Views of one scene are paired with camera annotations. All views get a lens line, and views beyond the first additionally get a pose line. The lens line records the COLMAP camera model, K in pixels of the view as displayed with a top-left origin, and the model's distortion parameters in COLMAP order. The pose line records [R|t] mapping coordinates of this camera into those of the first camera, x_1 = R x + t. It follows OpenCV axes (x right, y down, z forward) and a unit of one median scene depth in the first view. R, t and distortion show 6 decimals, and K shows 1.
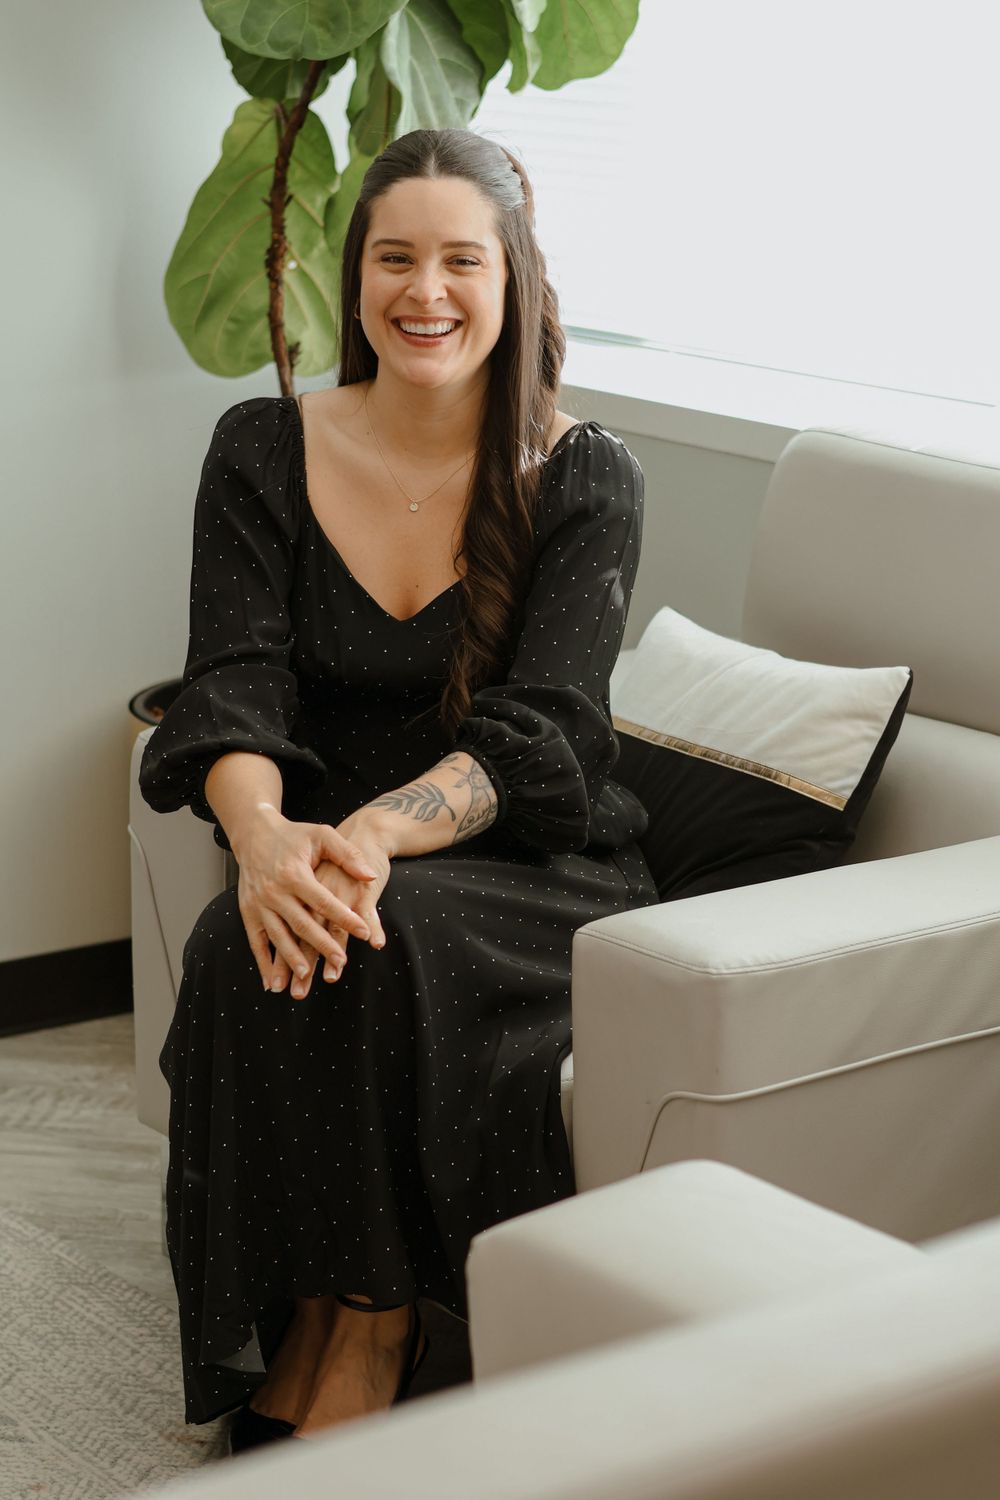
lens RADIAL K [[3460.5, 0, 500.0], [0, 3460.5, 750.0], [0, 0, 1]] dist [0.023411, 0.579795]
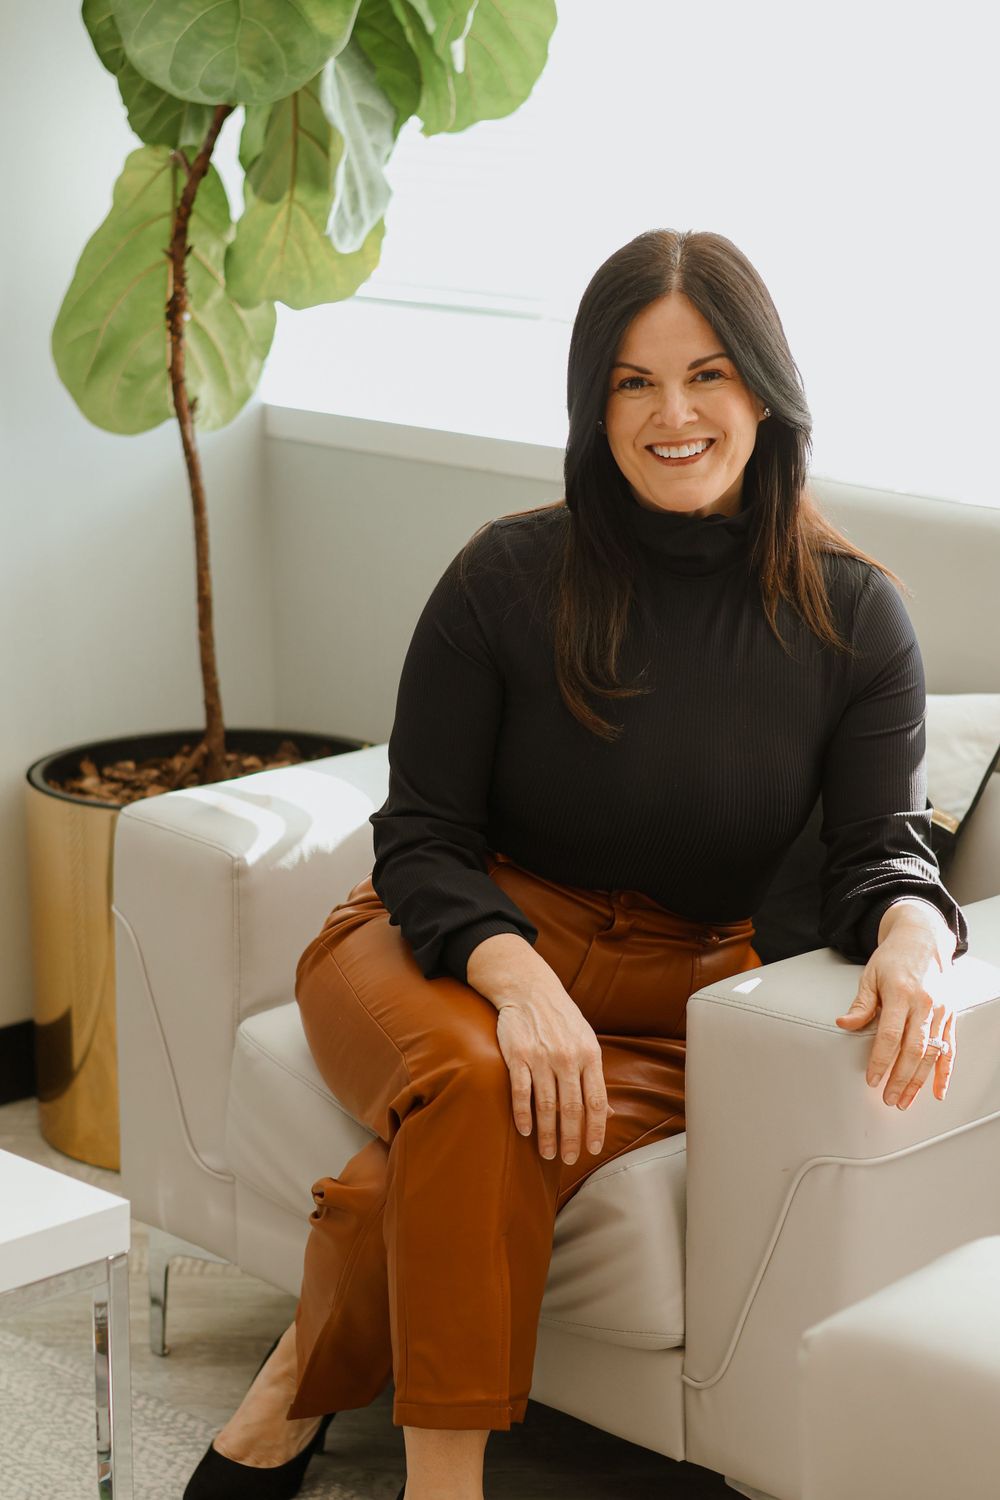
lens RADIAL K [[3460.5, 0, 500.0], [0, 3460.5, 750.0], [0, 0, 1]] dist [0.023411, 0.579795]
pose [[0.987325, -0.039591, 0.153691, -0.130399], [0.041490, 0.999097, -0.009163, -0.007566], [-0.153190, 0.015424, 0.988076, 0.037076]]
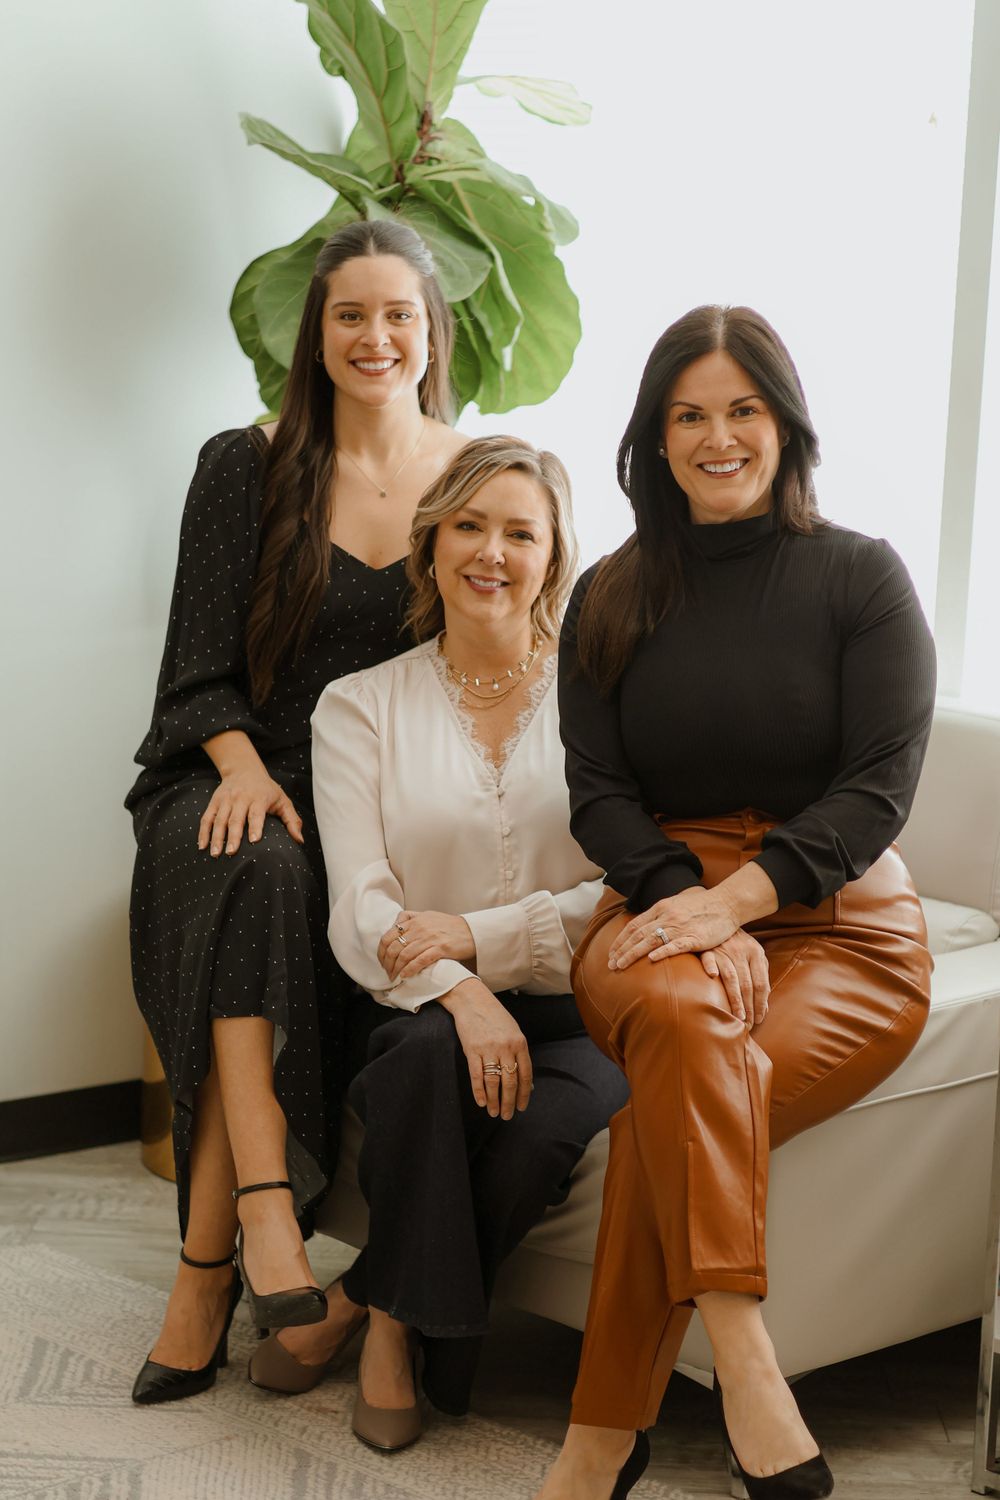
lens RADIAL K [[3424.6, 0, 500.0], [0, 3424.6, 750.0], [0, 0, 1]] dist [0.077966, -0.343181]
pose [[0.987406, 0.021306, 0.156767, -0.186039], [-0.006340, 0.995423, -0.095358, 0.057720], [-0.158081, 0.093164, 0.983021, -0.252659]]
